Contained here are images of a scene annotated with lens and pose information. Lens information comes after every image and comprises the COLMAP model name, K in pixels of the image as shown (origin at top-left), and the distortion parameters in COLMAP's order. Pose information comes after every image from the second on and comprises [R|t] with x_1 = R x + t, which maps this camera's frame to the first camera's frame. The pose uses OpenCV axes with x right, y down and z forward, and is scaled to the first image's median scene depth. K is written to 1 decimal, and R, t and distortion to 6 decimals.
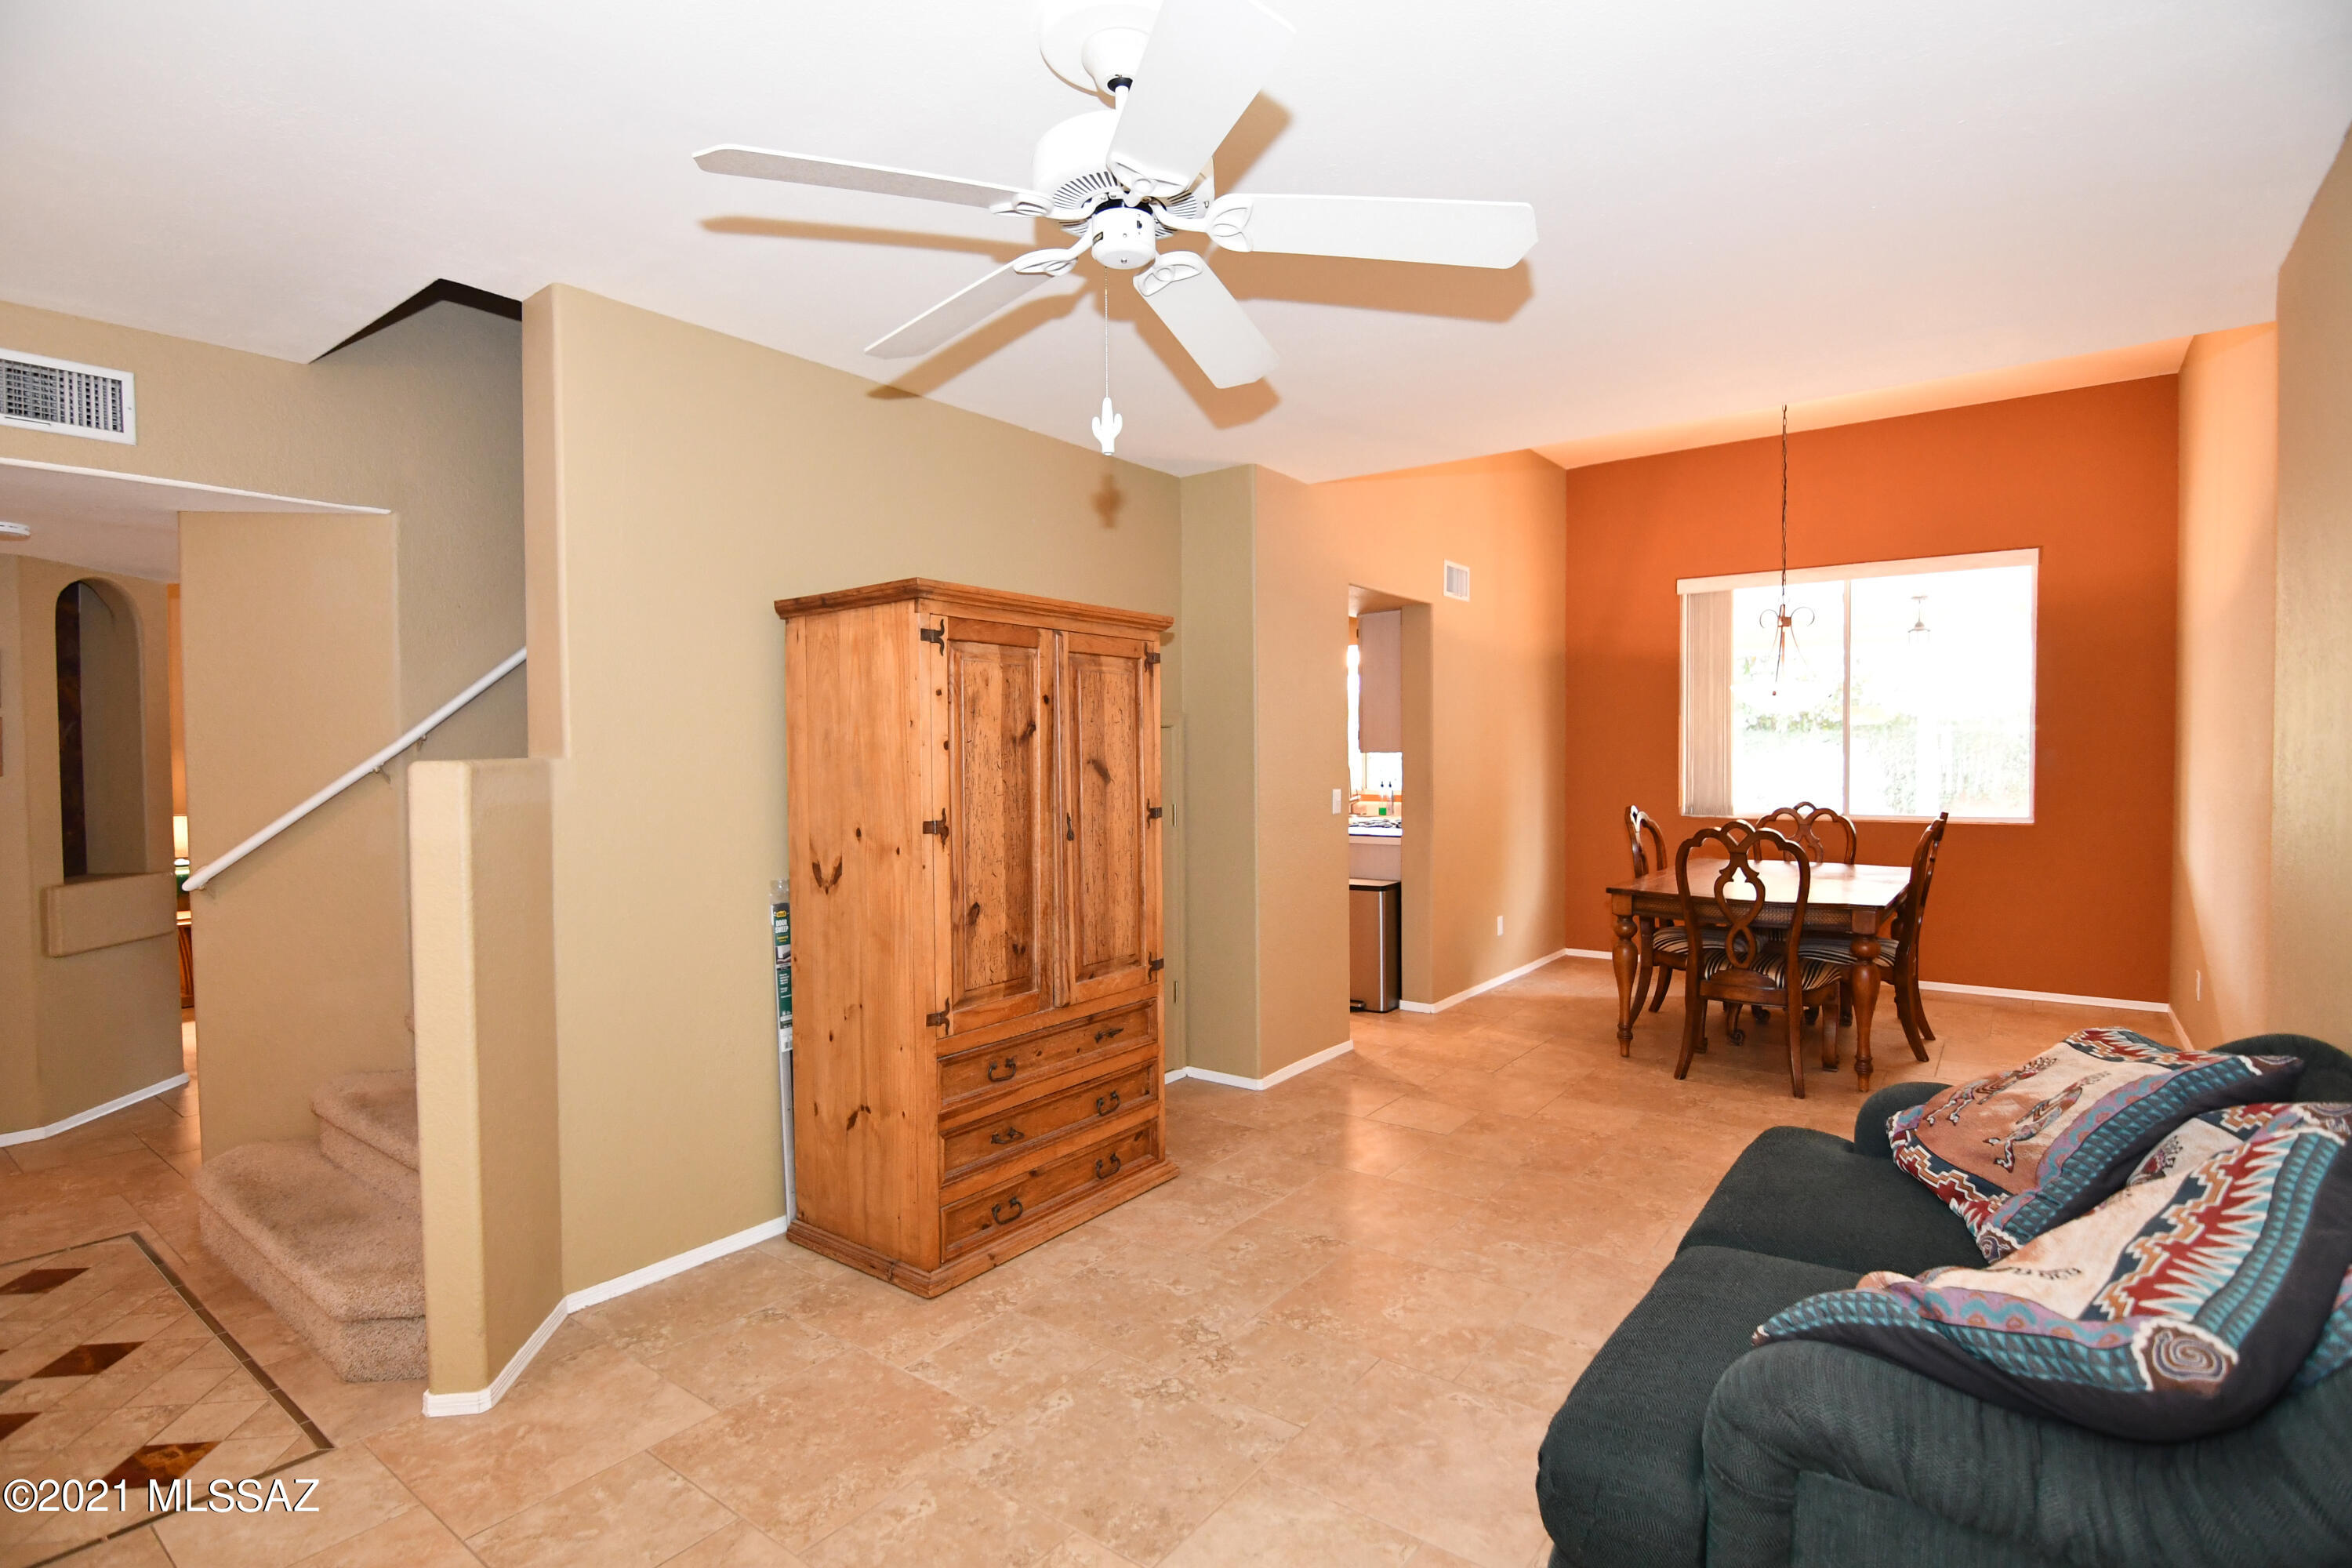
lens RADIAL K [[1131.8, 0, 1176.0], [0, 1131.8, 784.0], [0, 0, 1]] dist [0.000079, -0.000102]
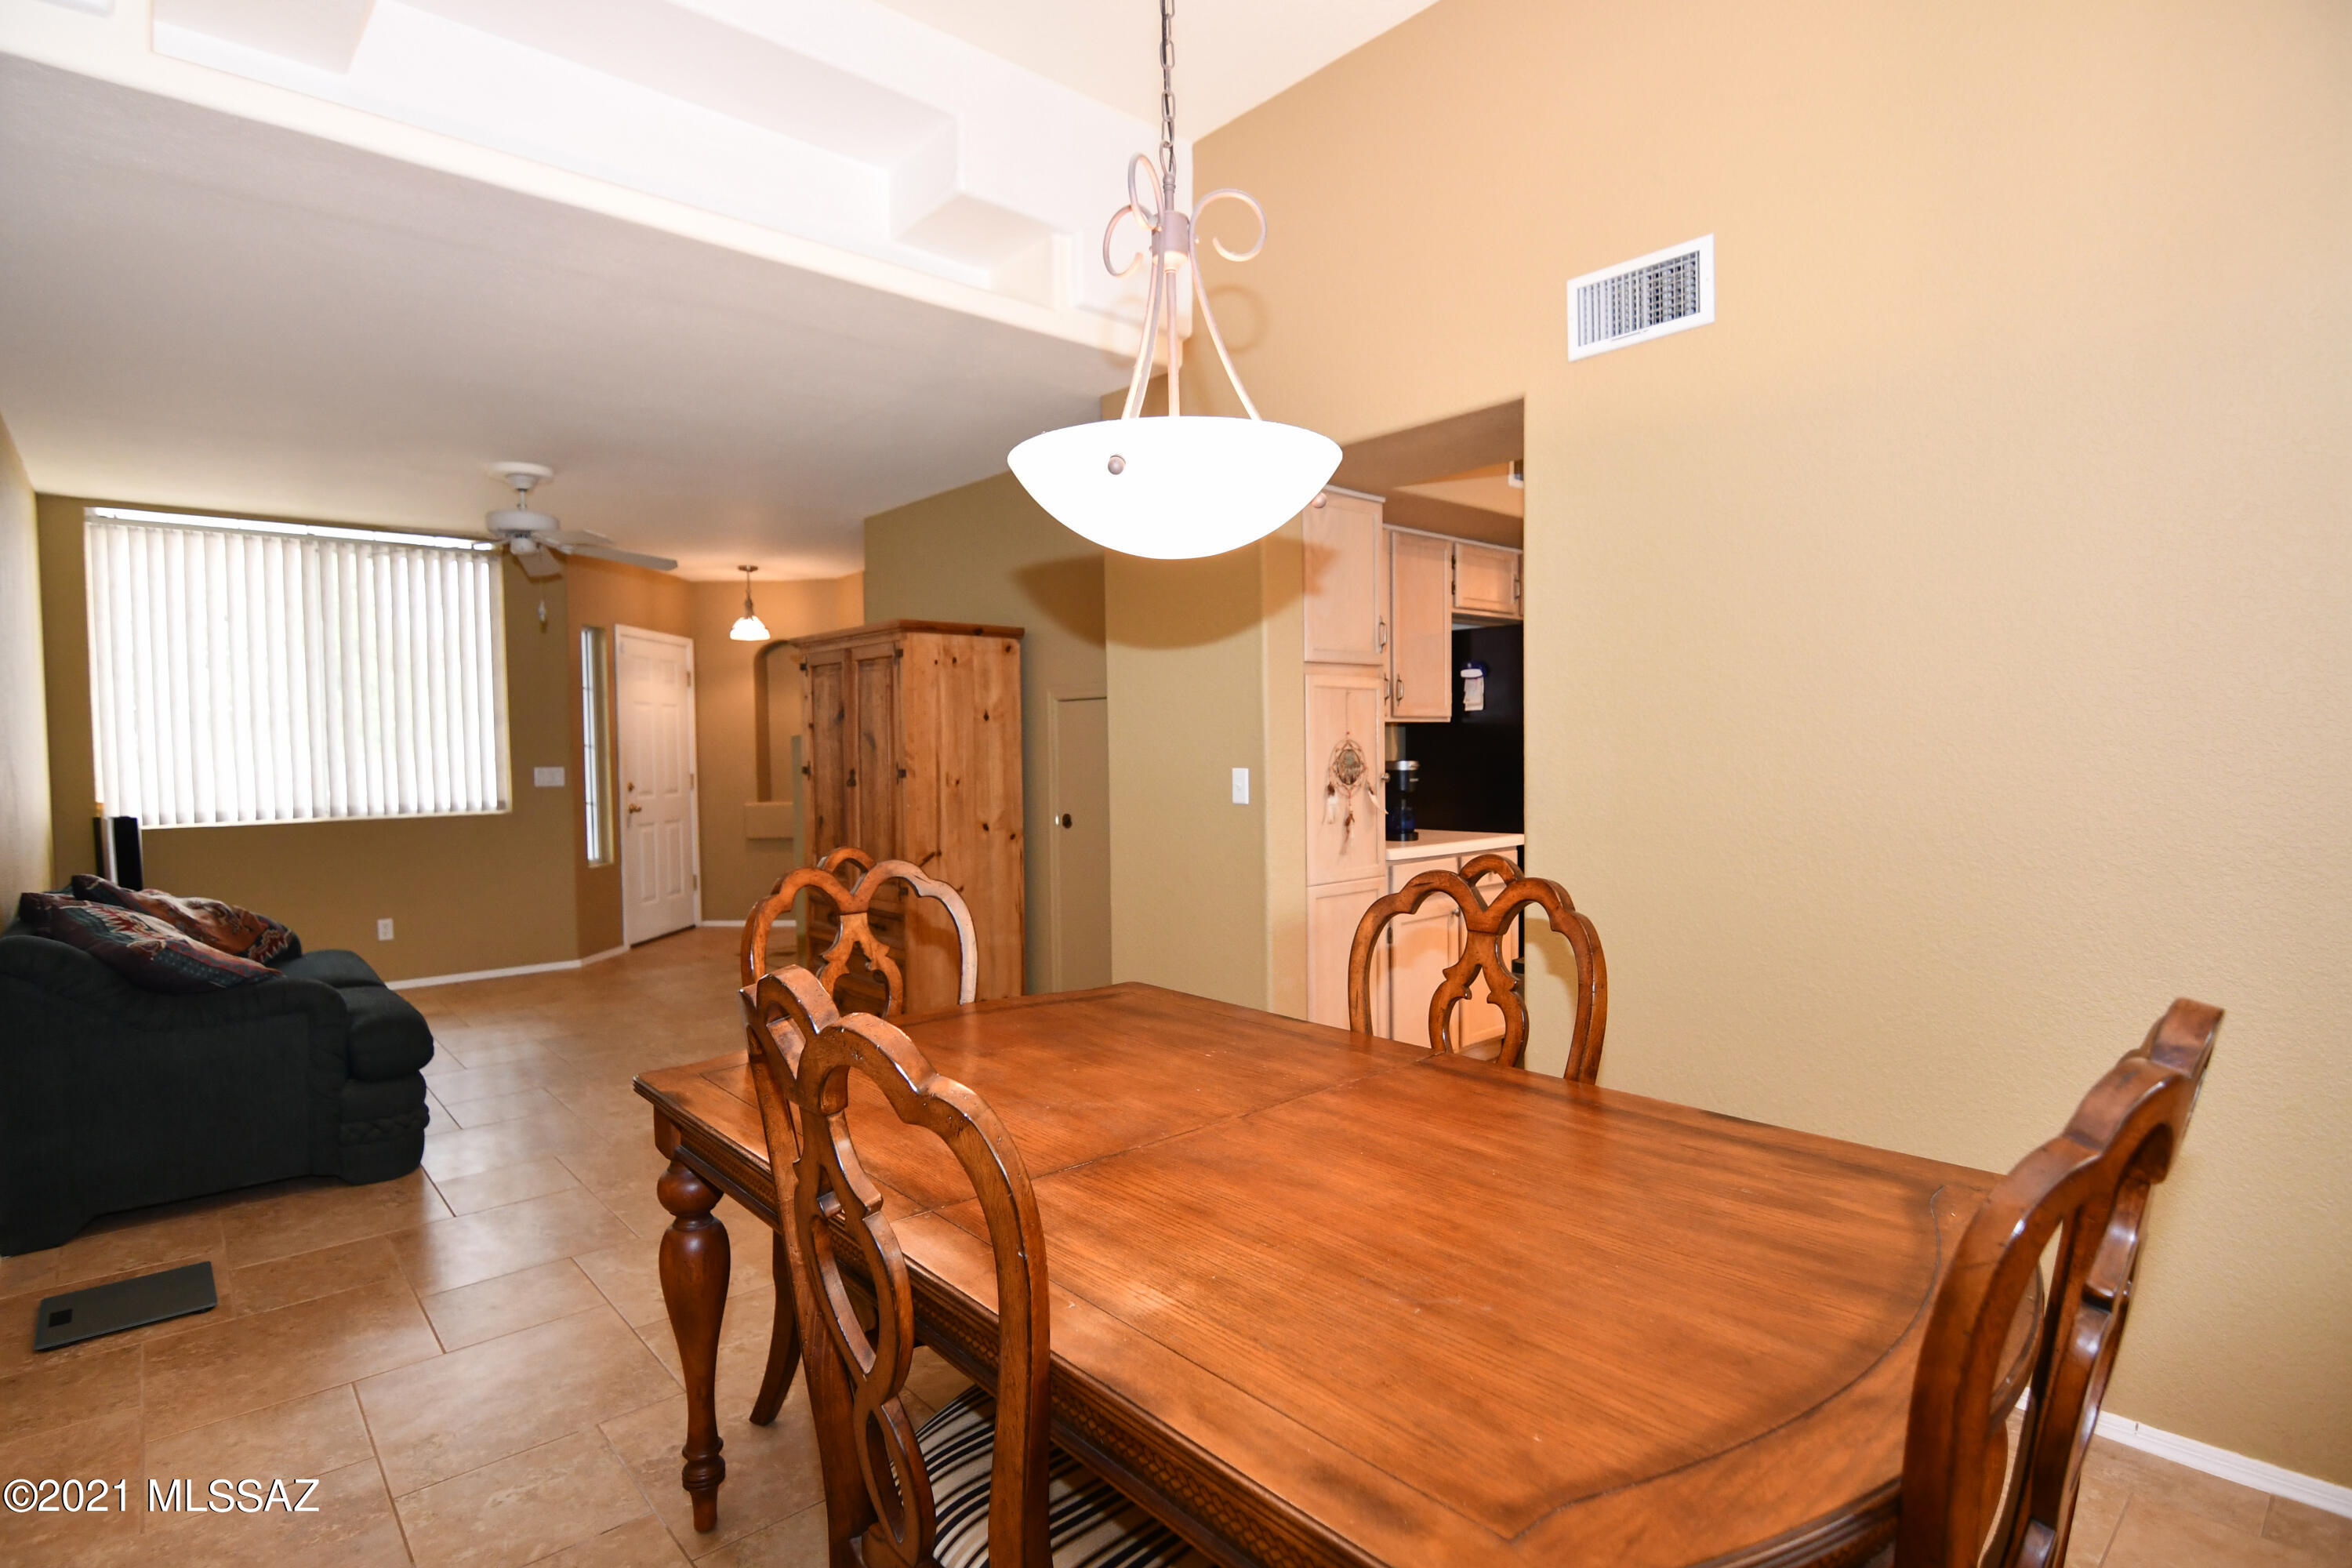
lens RADIAL K [[1159.0, 0, 1176.0], [0, 1159.0, 784.0], [0, 0, 1]] dist [-0.000002, -0.000004]
pose [[-0.190914, 0.044145, -0.980614, 1.301104], [-0.013155, 0.998783, 0.047524, -0.031398], [0.981519, 0.021973, -0.190101, 1.665140]]
